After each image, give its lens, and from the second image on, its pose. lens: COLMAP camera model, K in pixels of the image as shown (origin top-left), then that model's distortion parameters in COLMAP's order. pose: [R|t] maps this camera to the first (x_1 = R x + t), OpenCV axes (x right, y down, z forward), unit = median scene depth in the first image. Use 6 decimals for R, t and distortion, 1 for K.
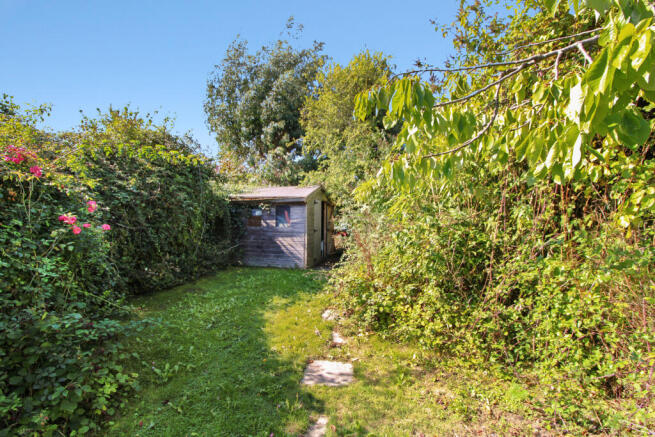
lens RADIAL K [[314.3, 0, 329.3], [0, 314.3, 214.8], [0, 0, 1]] dist [-0.001322, 0.002241]
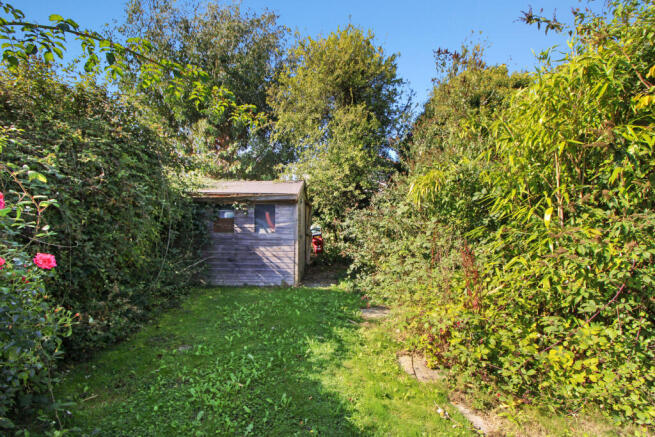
lens RADIAL K [[314.3, 0, 325.8], [0, 314.3, 222.5], [0, 0, 1]] dist [-0.001322, 0.002241]
pose [[0.968433, -0.005249, 0.249220, -0.194464], [-0.000846, 0.999703, 0.024344, -0.005215], [-0.249273, -0.023786, 0.968141, 0.225716]]
